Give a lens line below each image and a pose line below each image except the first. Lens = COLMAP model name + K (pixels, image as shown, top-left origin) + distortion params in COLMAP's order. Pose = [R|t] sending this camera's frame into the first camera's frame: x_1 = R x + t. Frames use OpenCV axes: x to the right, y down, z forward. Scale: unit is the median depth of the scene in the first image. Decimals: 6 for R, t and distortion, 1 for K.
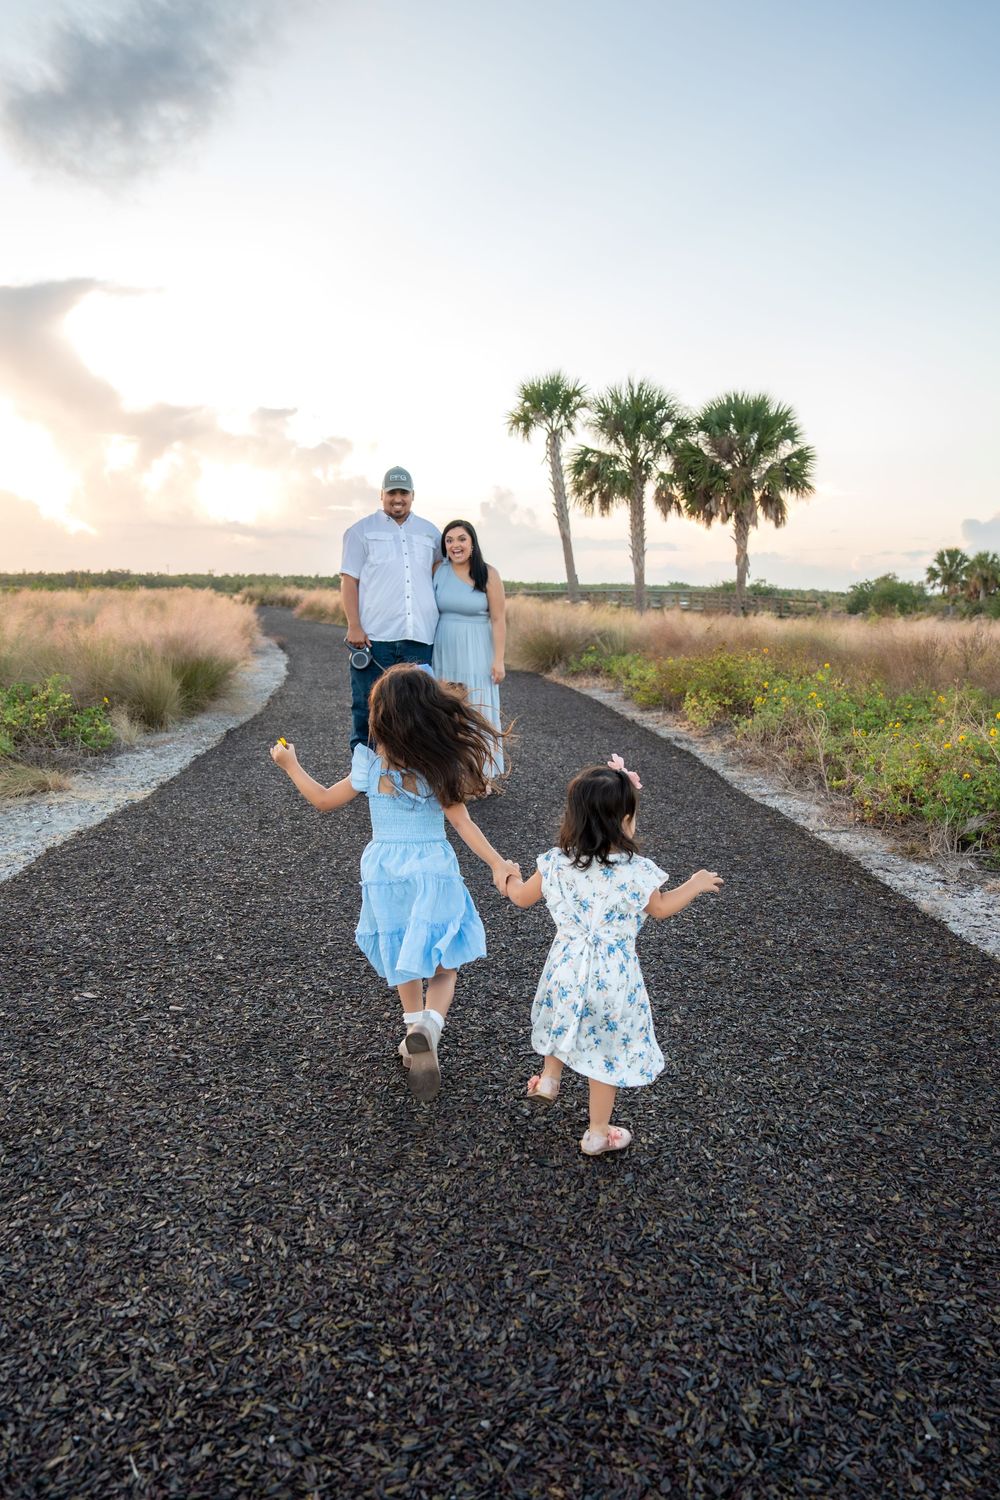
lens RADIAL K [[1102.3, 0, 500.0], [0, 1102.3, 750.0], [0, 0, 1]] dist [-0.102832, 0.000126]
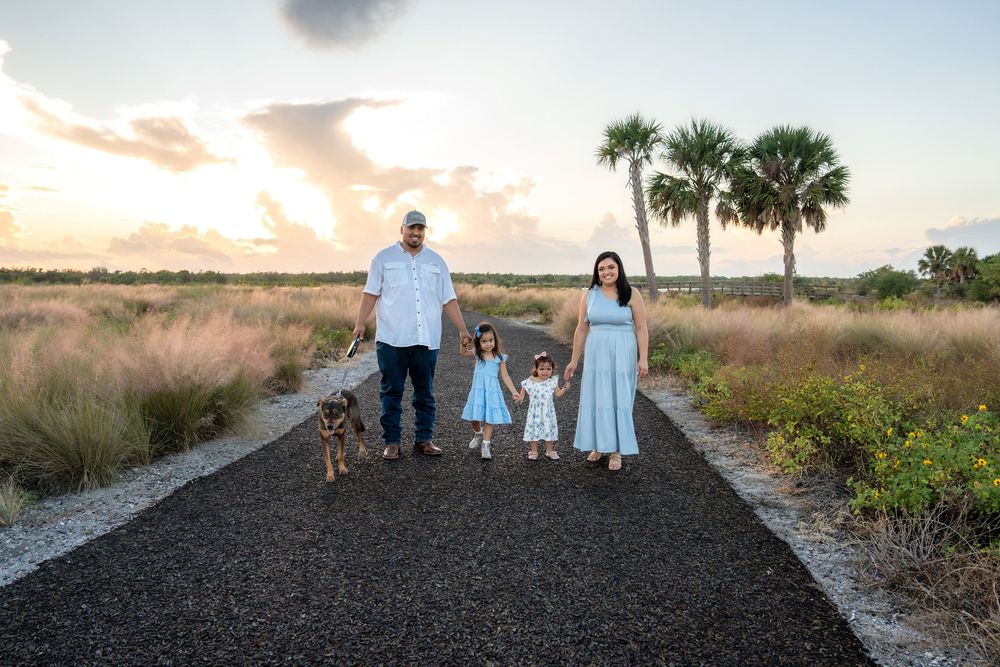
lens RADIAL K [[702.5, 0, 500.0], [0, 702.5, 333.5], [0, 0, 1]] dist [-0.093830, 0.073985]
pose [[0.987243, -0.003716, -0.159176, 0.021109], [-0.007378, 0.997586, -0.069054, -0.032074], [0.159049, 0.069348, 0.984832, 0.176779]]
